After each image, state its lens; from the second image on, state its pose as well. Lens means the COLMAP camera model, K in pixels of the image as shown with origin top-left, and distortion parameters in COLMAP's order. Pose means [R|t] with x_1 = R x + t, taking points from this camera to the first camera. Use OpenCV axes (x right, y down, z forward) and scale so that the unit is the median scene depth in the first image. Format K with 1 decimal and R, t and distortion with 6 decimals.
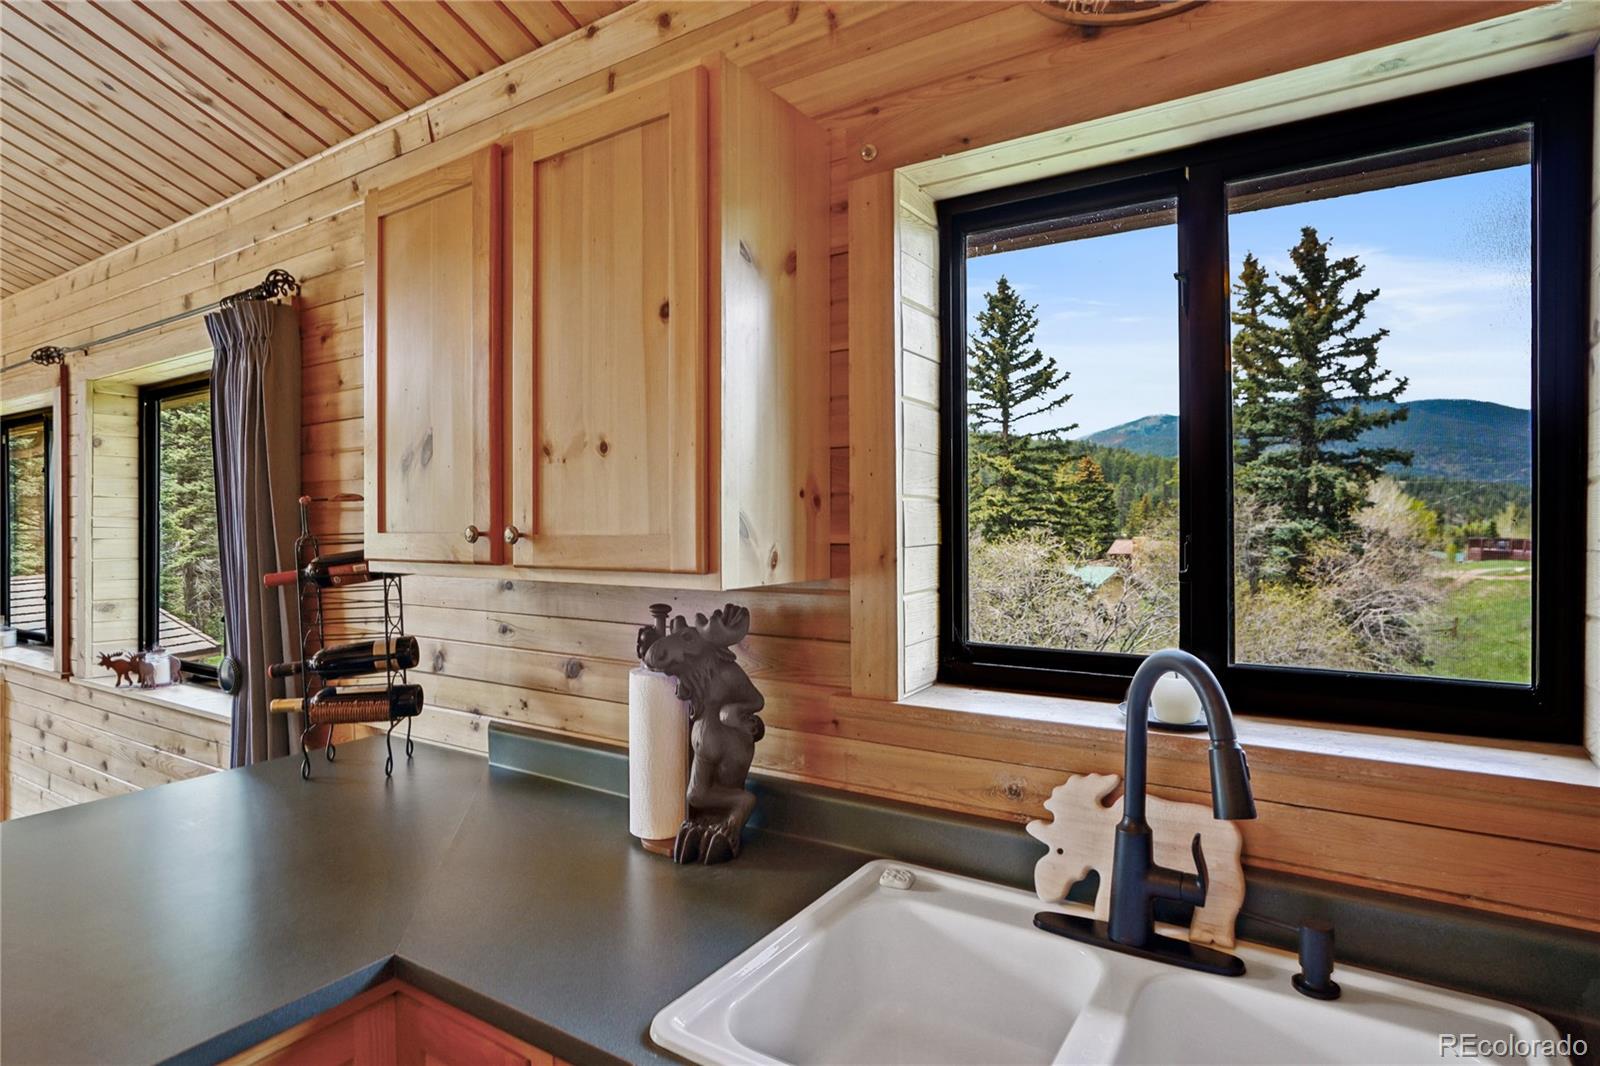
lens RADIAL K [[854.7, 0, 790.7], [0, 854.7, 530.7], [0, 0, 1]] dist [-0.047386, 0.033115]
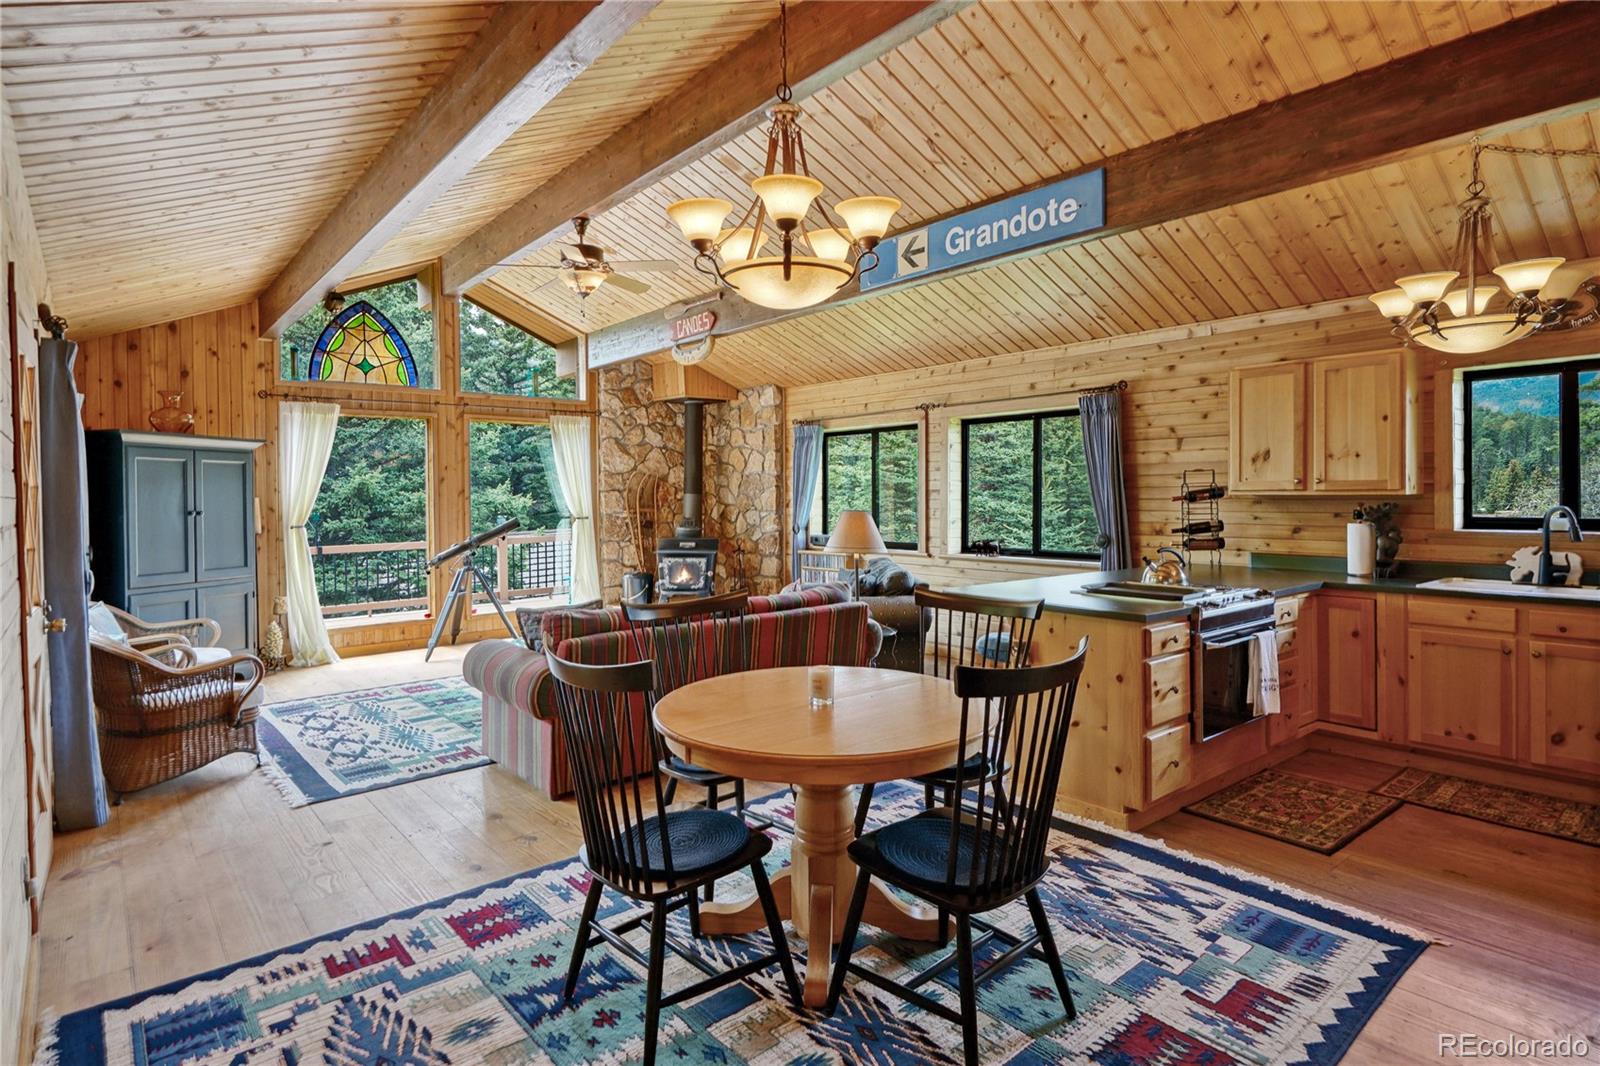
lens RADIAL K [[844.7, 0, 797.6], [0, 844.7, 498.7], [0, 0, 1]] dist [0.006737, 0.001763]
pose [[0.954331, 0.001162, -0.298748, -0.530240], [-0.002593, 0.999987, -0.004395, 0.039464], [0.298739, 0.004969, 0.954322, -1.163785]]
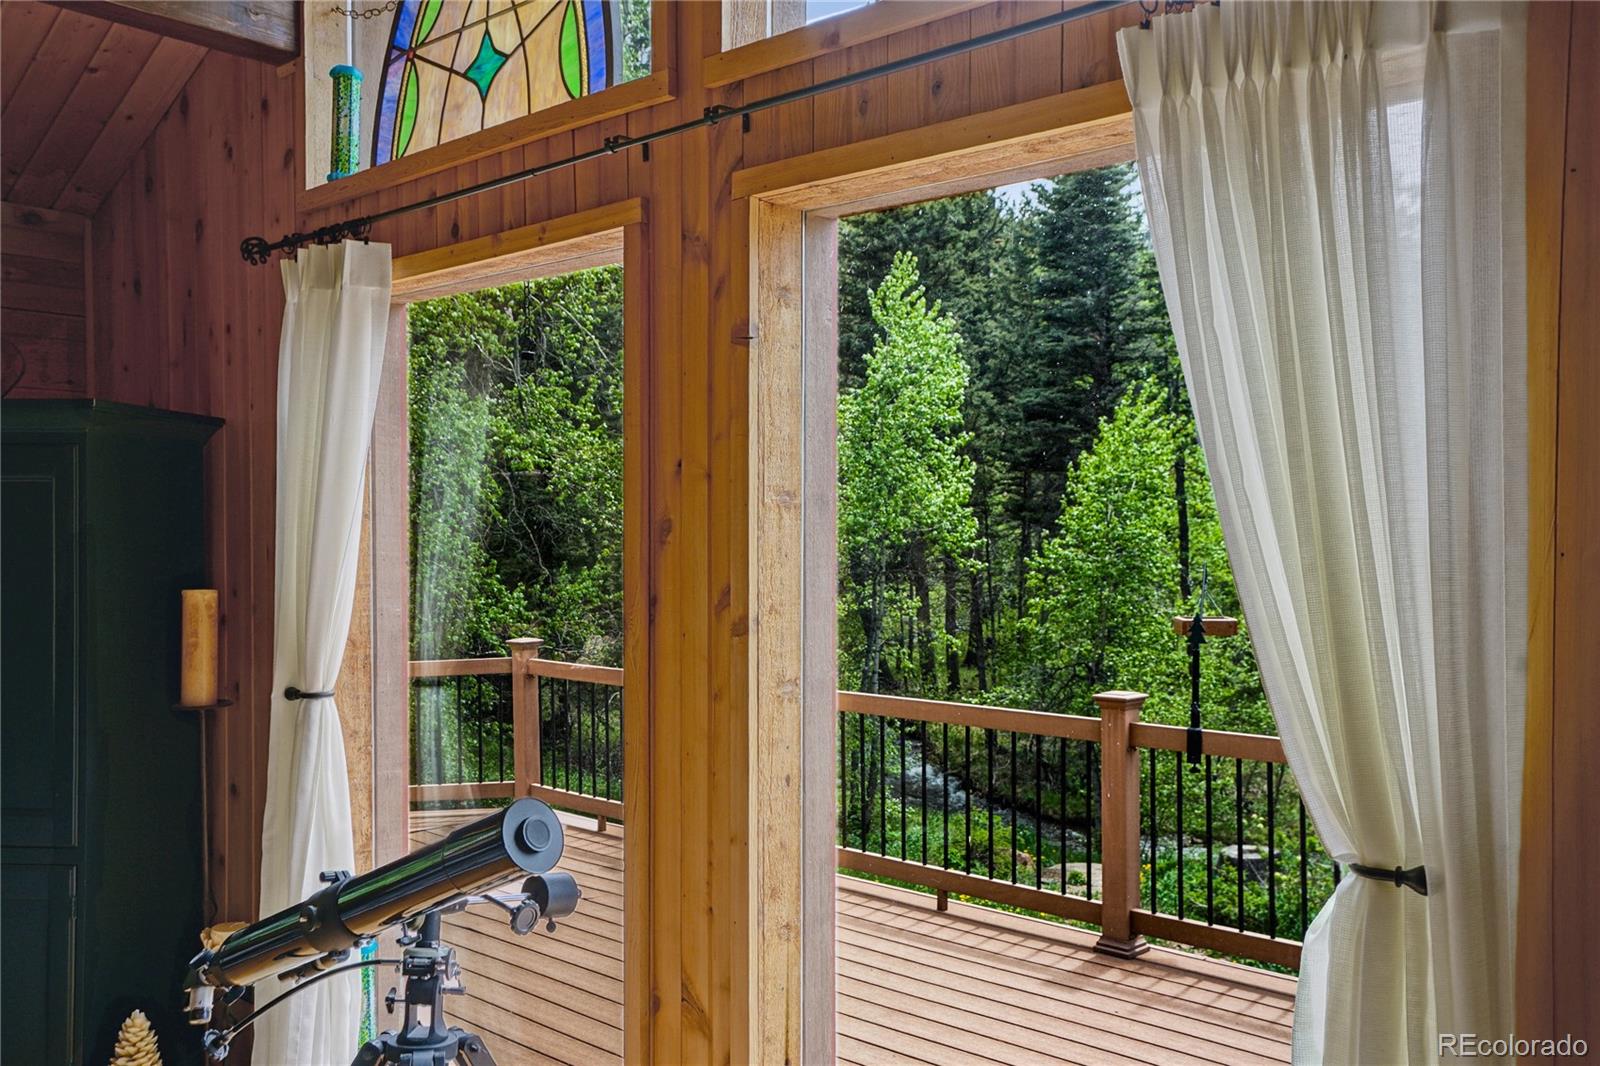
lens RADIAL K [[1386.0, 0, 804.1], [0, 1386.0, 564.9], [0, 0, 1]] dist [0.009097, 0.007097]
pose [[-0.168568, 0.035188, -0.985062, -1.433053], [-0.014173, 0.999173, 0.038117, -0.031718], [0.985588, 0.020386, -0.167930, 0.997149]]
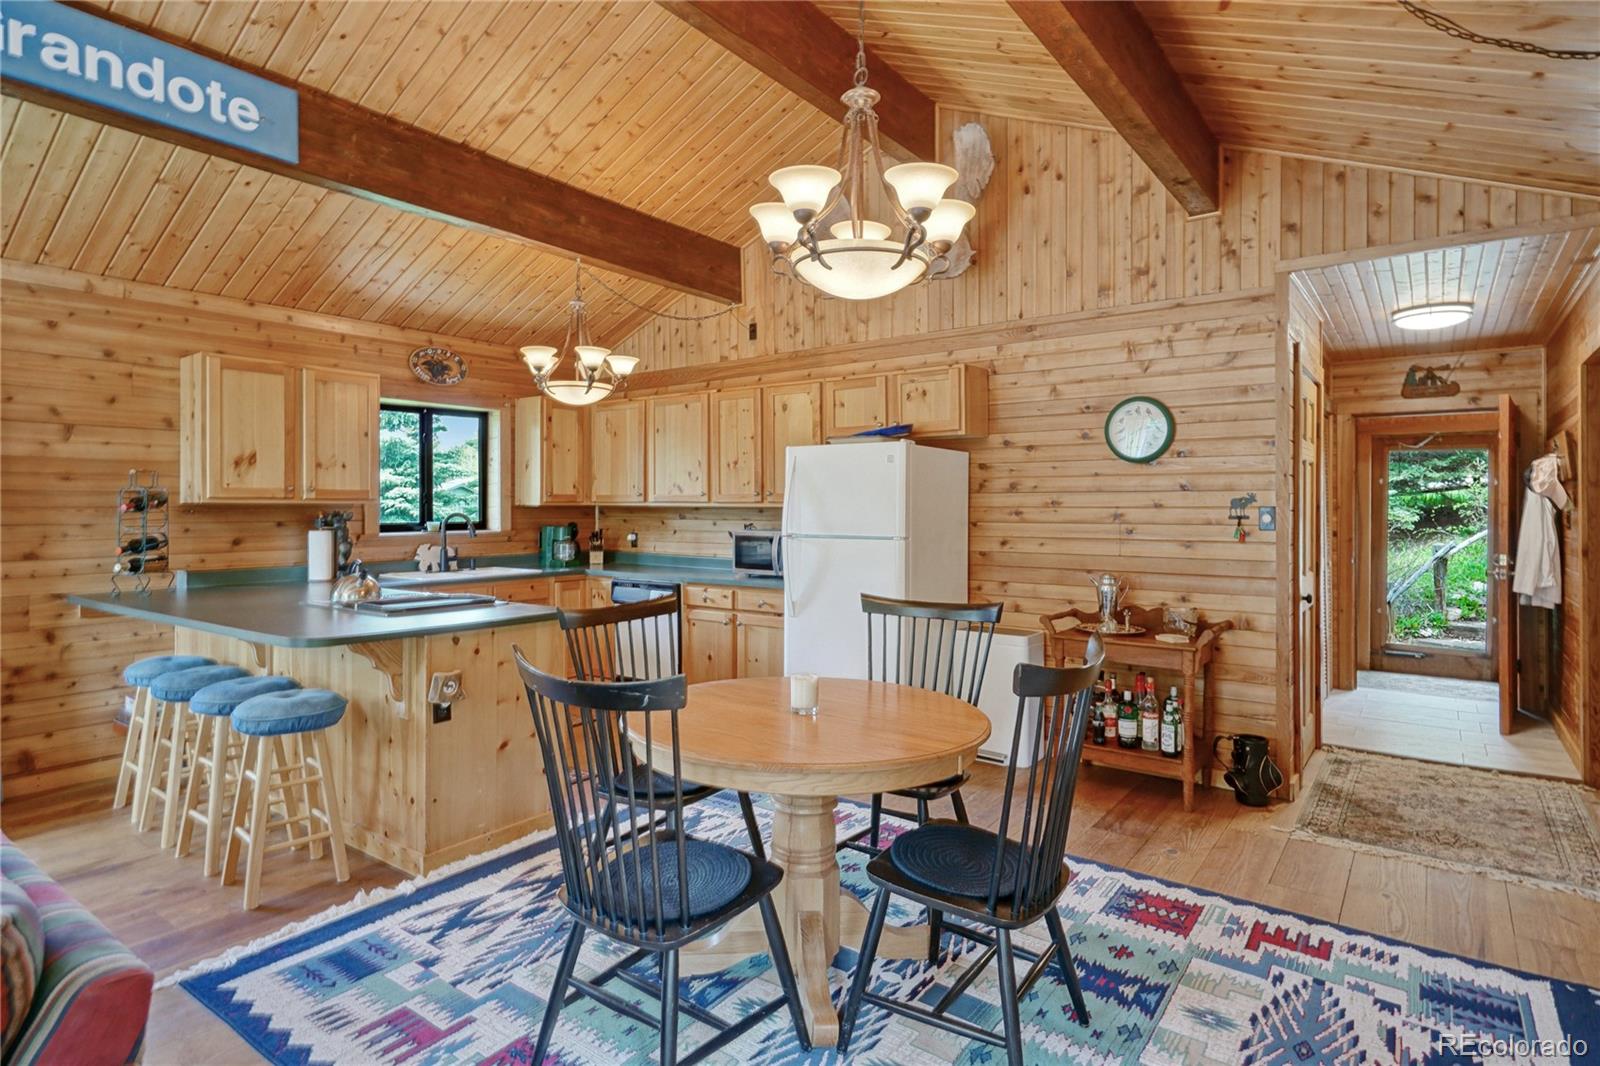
lens RADIAL K [[850.0, 0, 807.9], [0, 850.0, 501.7], [0, 0, 1]] dist [0.011467, 0.000021]
pose [[0.061077, 0.011643, 0.998065, -1.465720], [0.015656, 0.999798, -0.012621, 0.052770], [-0.998010, 0.016397, 0.060882, -0.480663]]
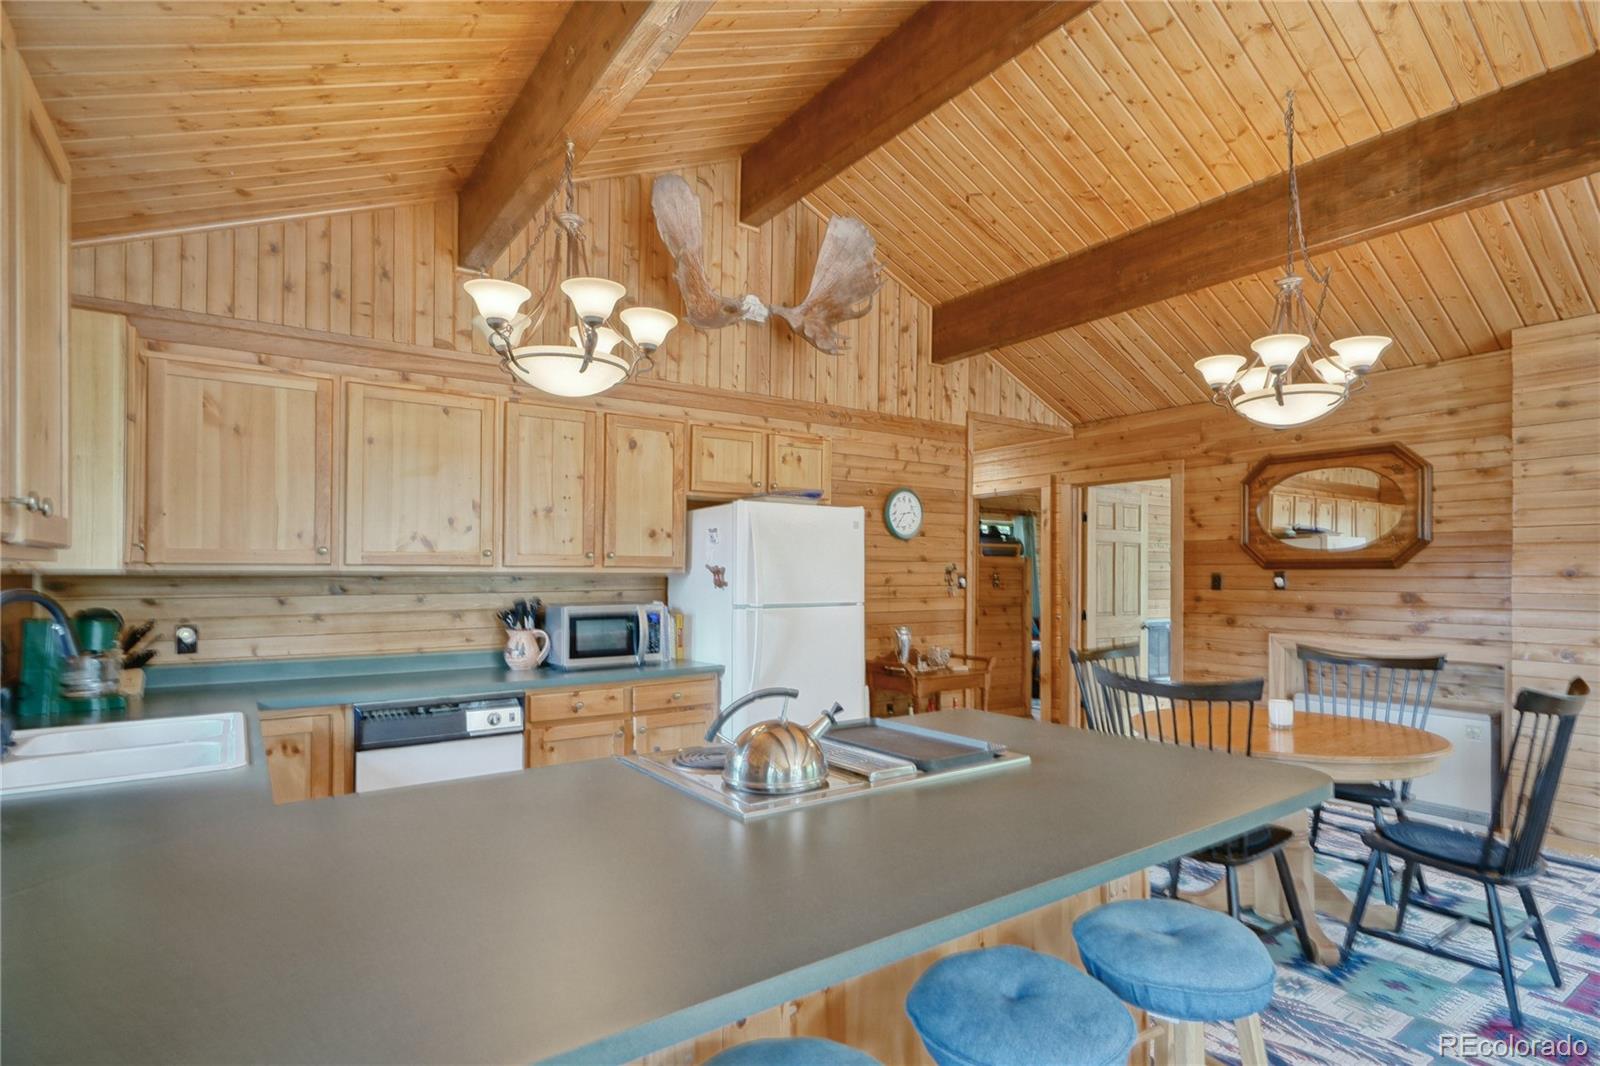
lens RADIAL K [[796.6, 0, 800.4], [0, 796.6, 576.0], [0, 0, 1]] dist [0.016230, 0.000238]
pose [[-0.923278, 0.008490, 0.384039, -0.582498], [0.014450, 0.999816, 0.012638, 0.035179], [-0.383861, 0.017218, -0.923230, 0.594493]]
